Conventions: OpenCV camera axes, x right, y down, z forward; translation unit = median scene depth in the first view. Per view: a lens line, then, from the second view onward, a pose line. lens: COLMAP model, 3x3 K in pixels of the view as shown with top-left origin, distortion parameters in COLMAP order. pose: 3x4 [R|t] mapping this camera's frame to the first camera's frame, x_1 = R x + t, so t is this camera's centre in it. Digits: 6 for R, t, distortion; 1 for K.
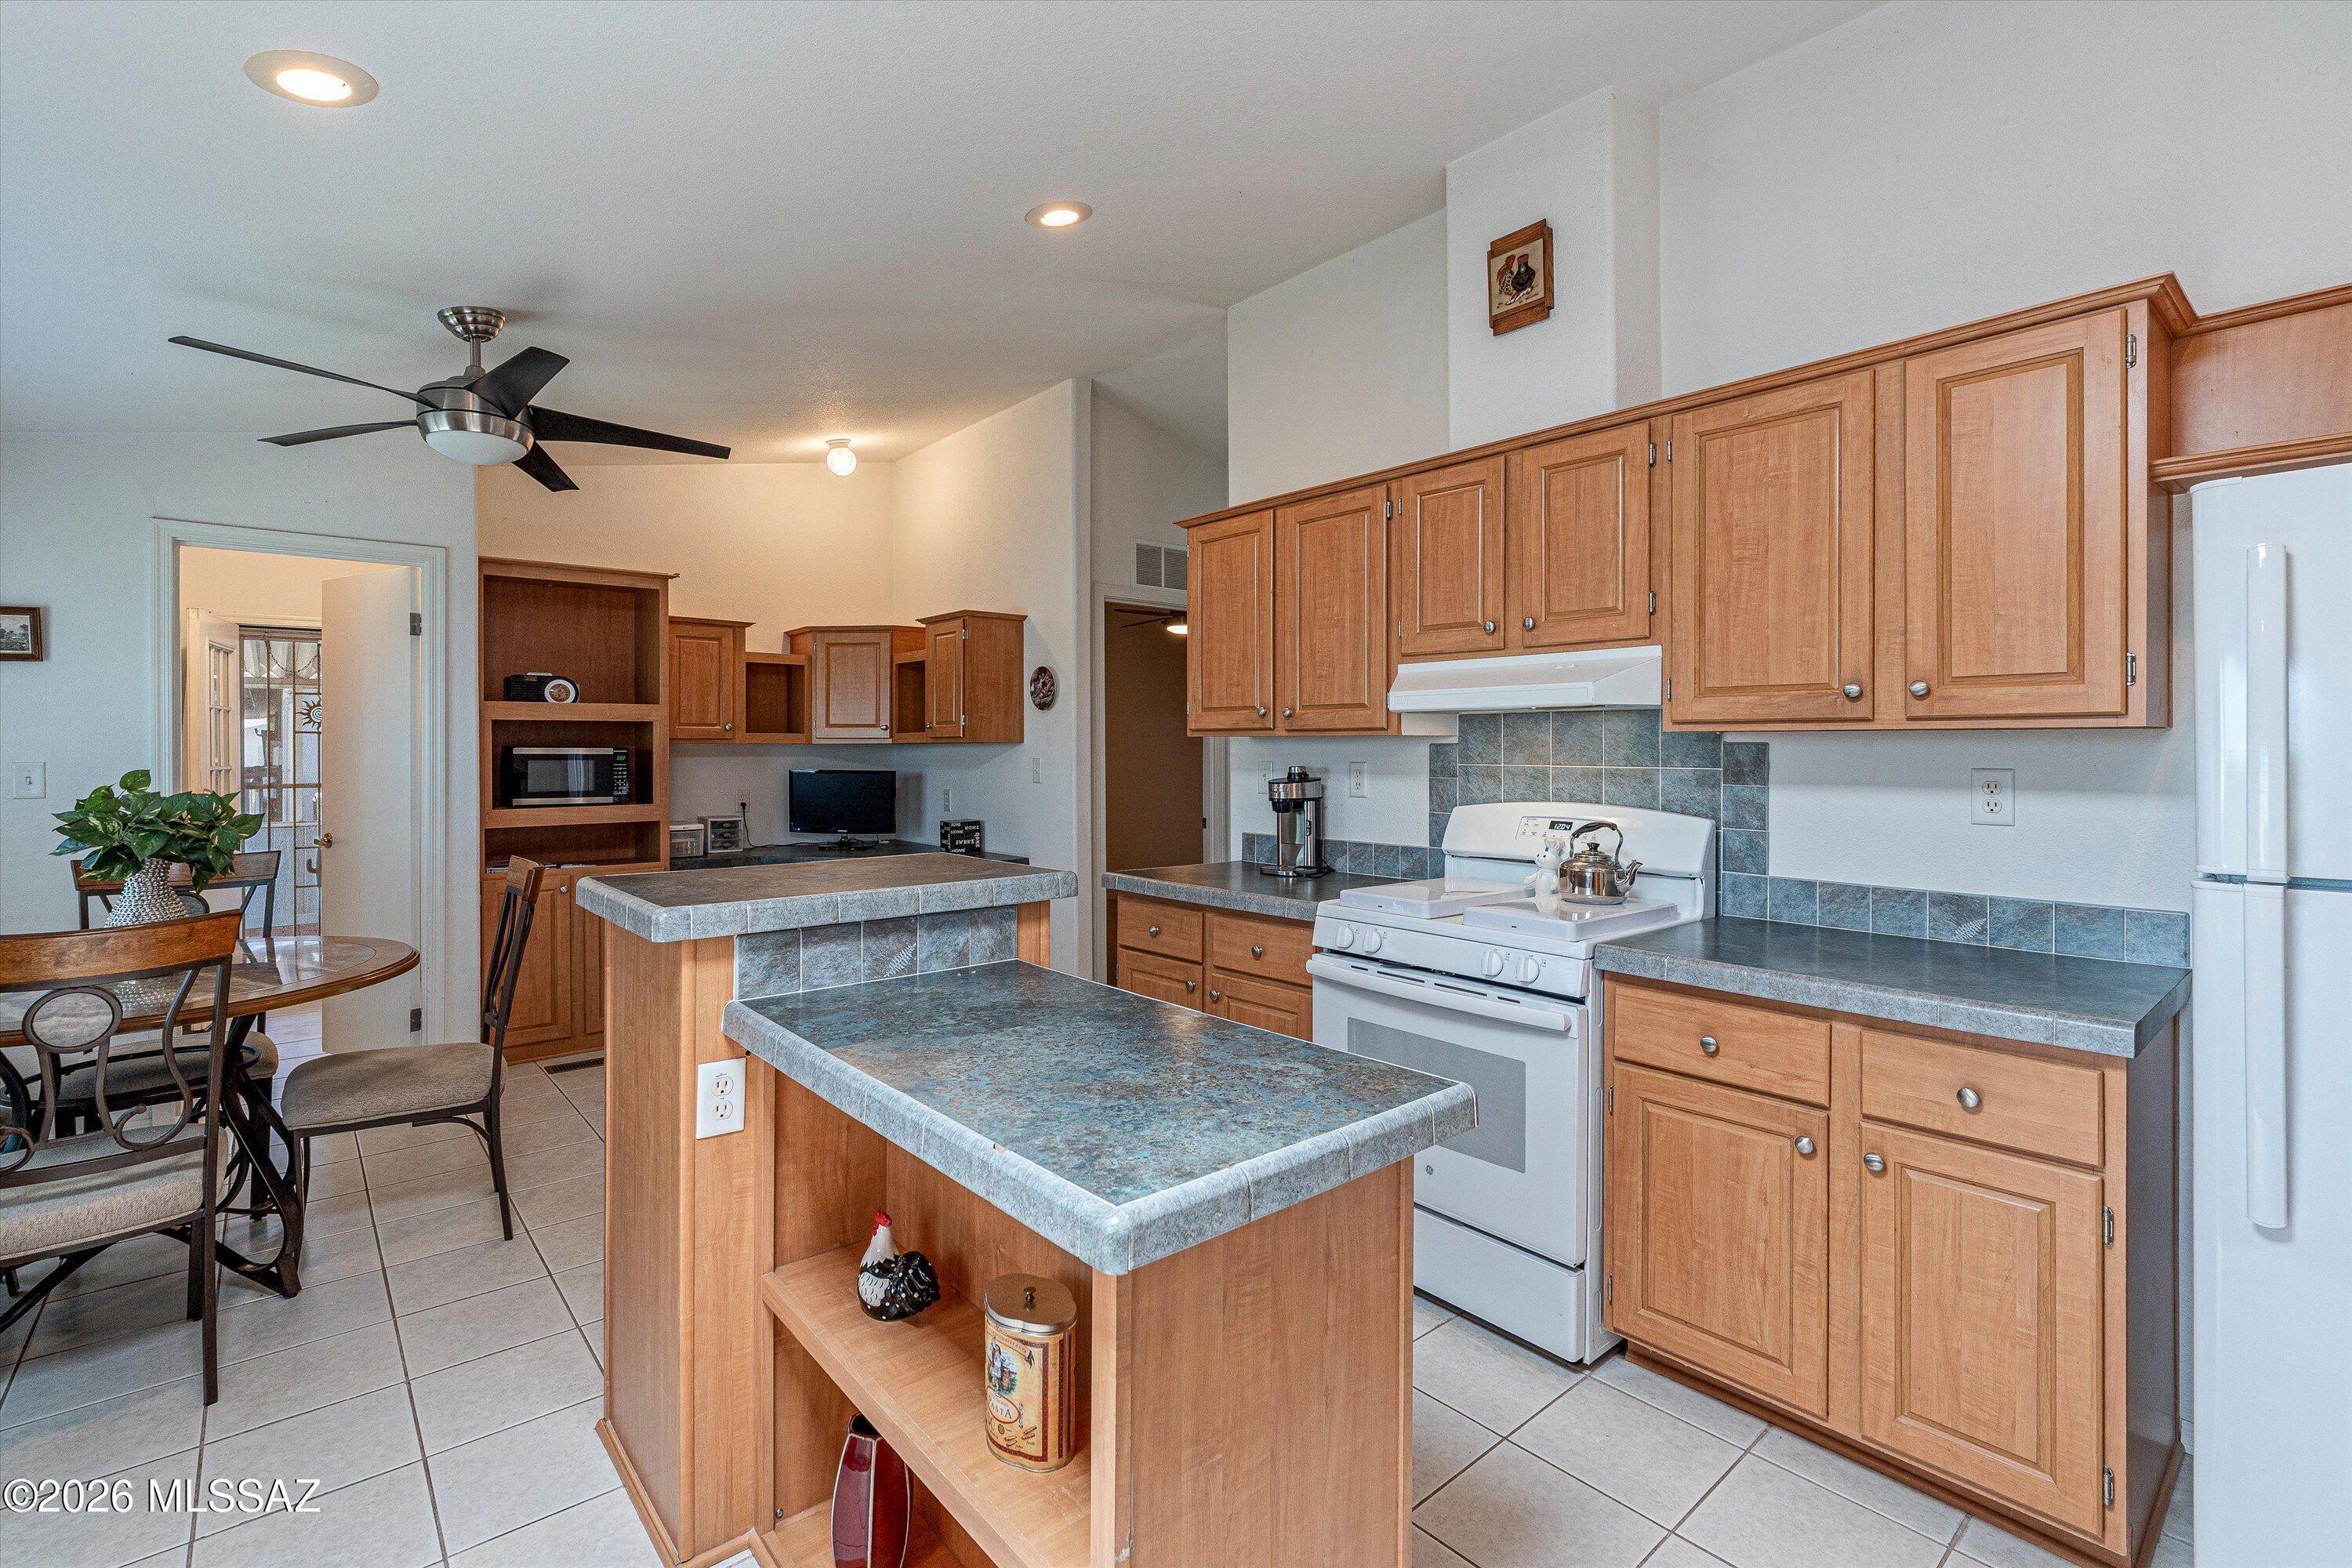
lens RADIAL K [[1053.1, 0, 1174.3], [0, 1053.1, 746.7], [0, 0, 1]] dist [-0.002559, -0.000203]
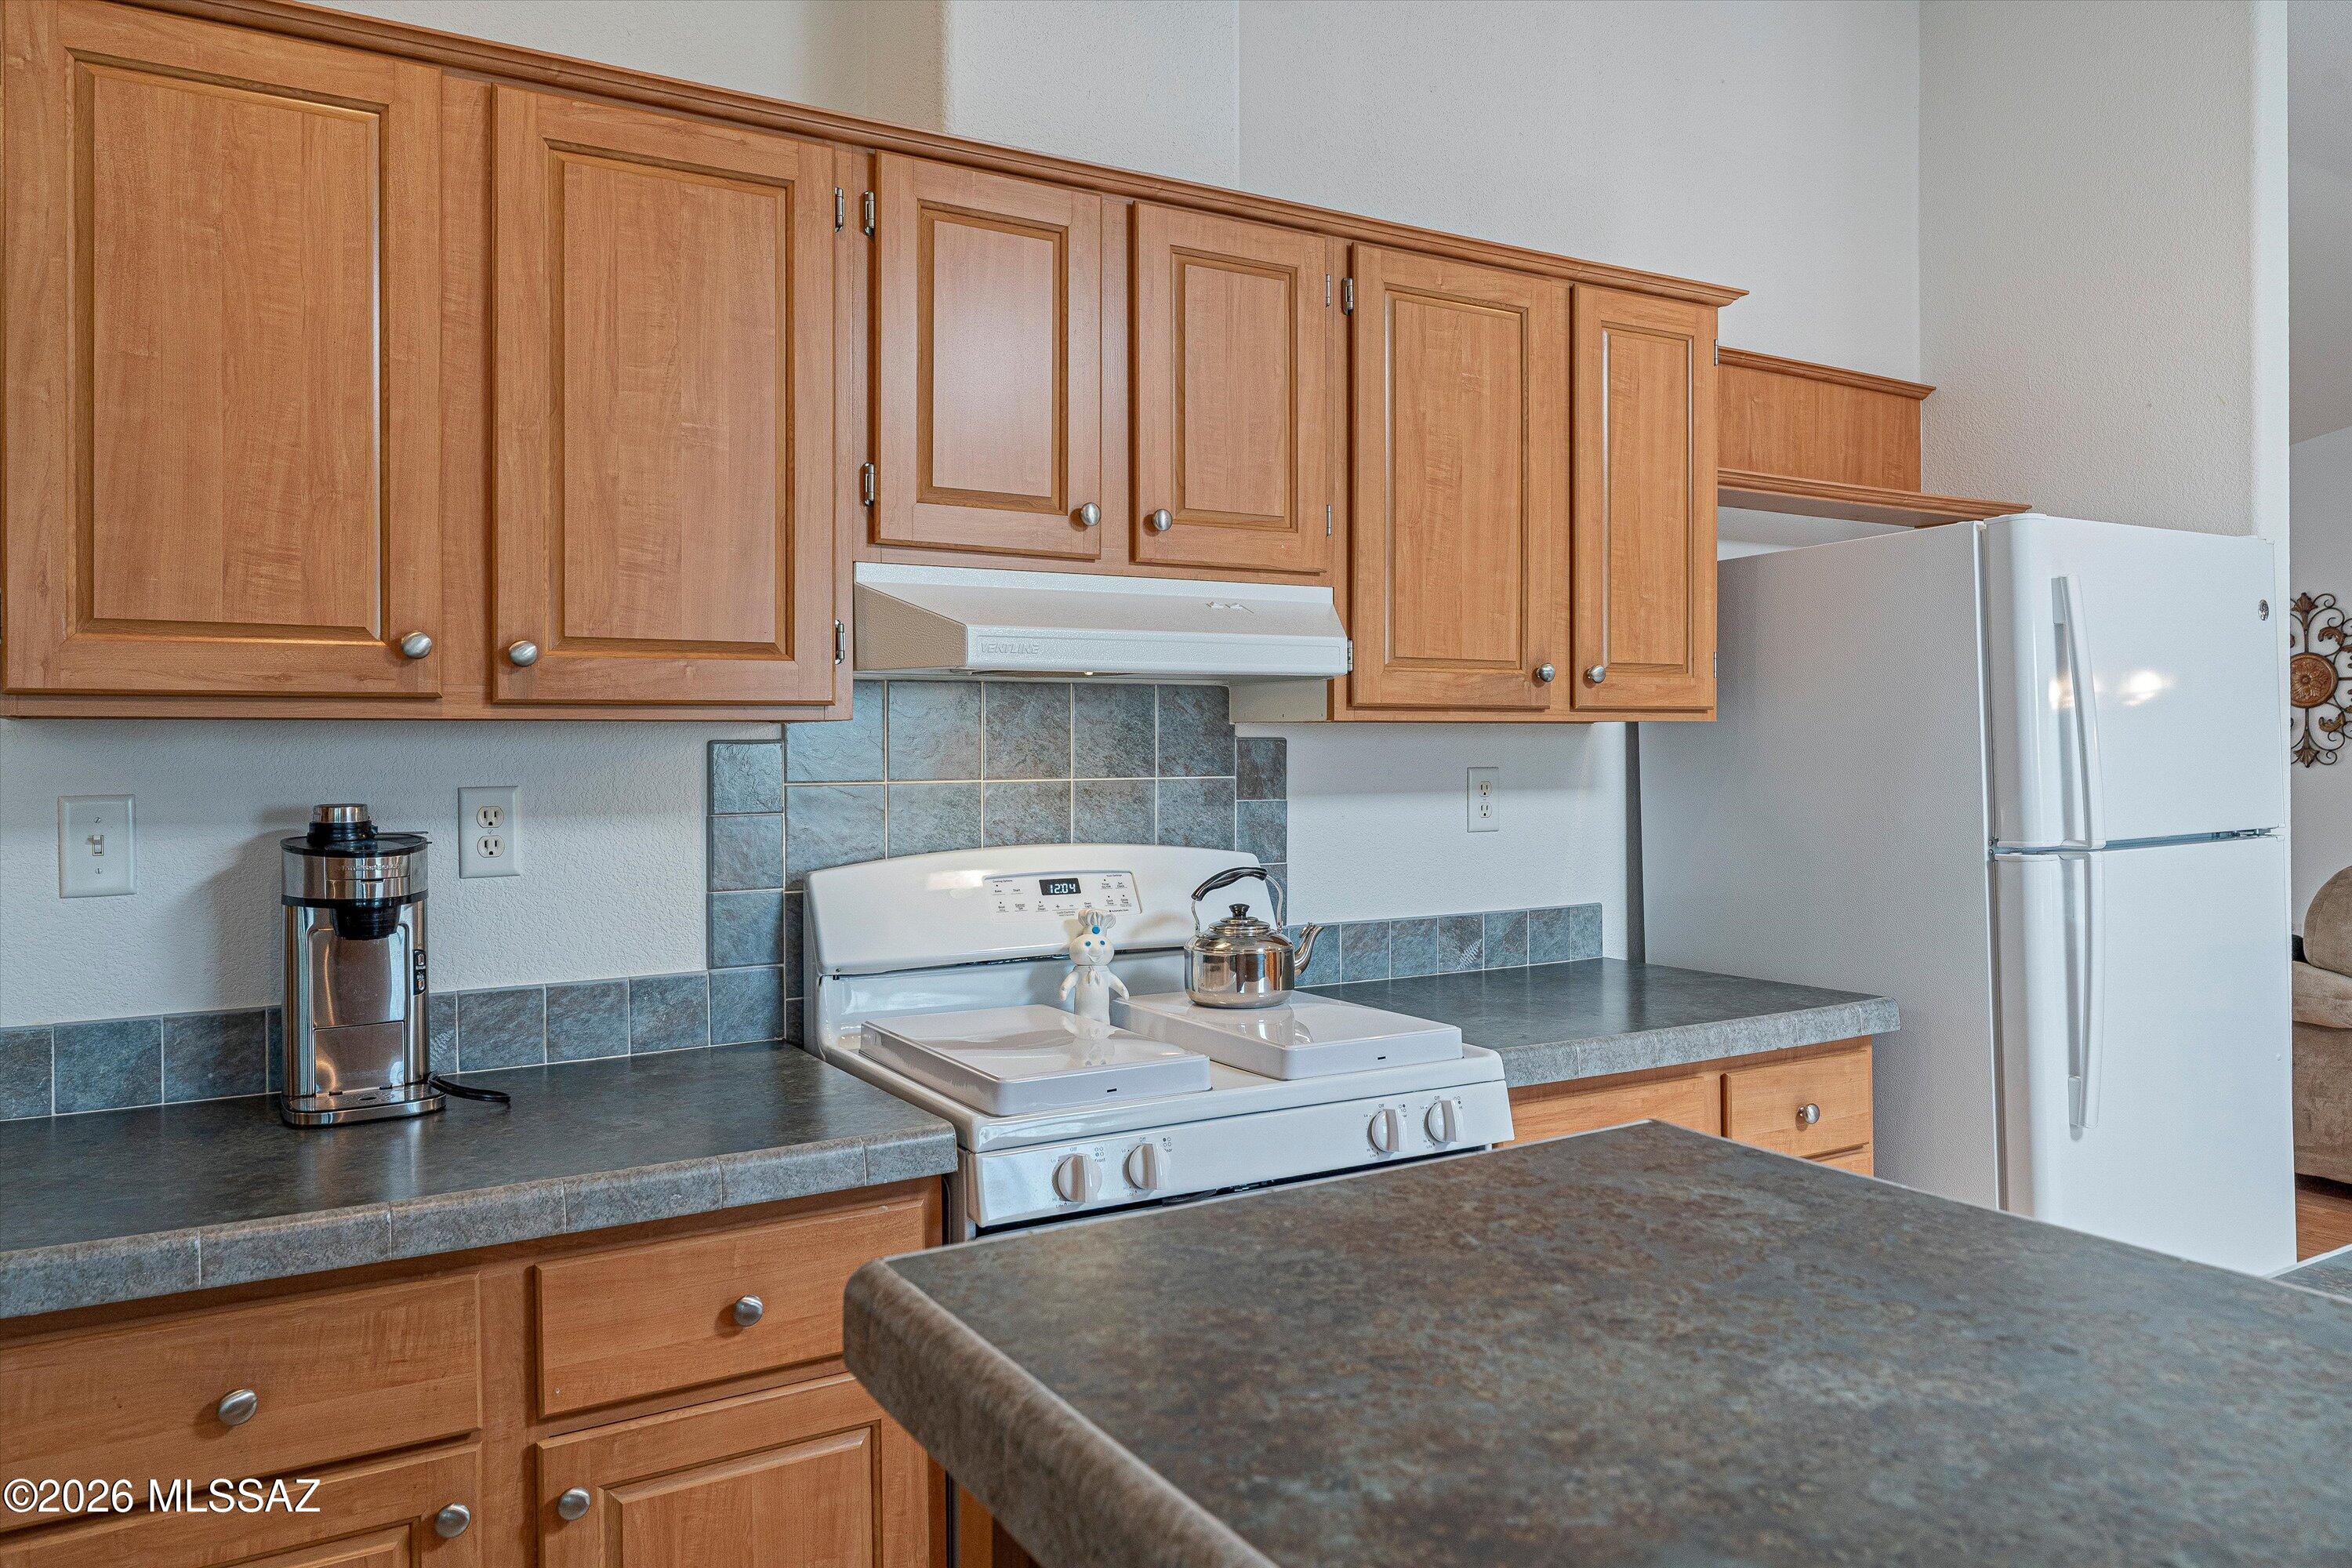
lens RADIAL K [[1616.5, 0, 1176.3], [0, 1616.5, 742.3], [0, 0, 1]] dist [0.000183, -0.000308]
pose [[0.172871, 0.000143, 0.984944, -0.488715], [0.006107, 0.999981, -0.001217, 0.000046], [-0.984926, 0.006225, 0.172867, 0.832985]]
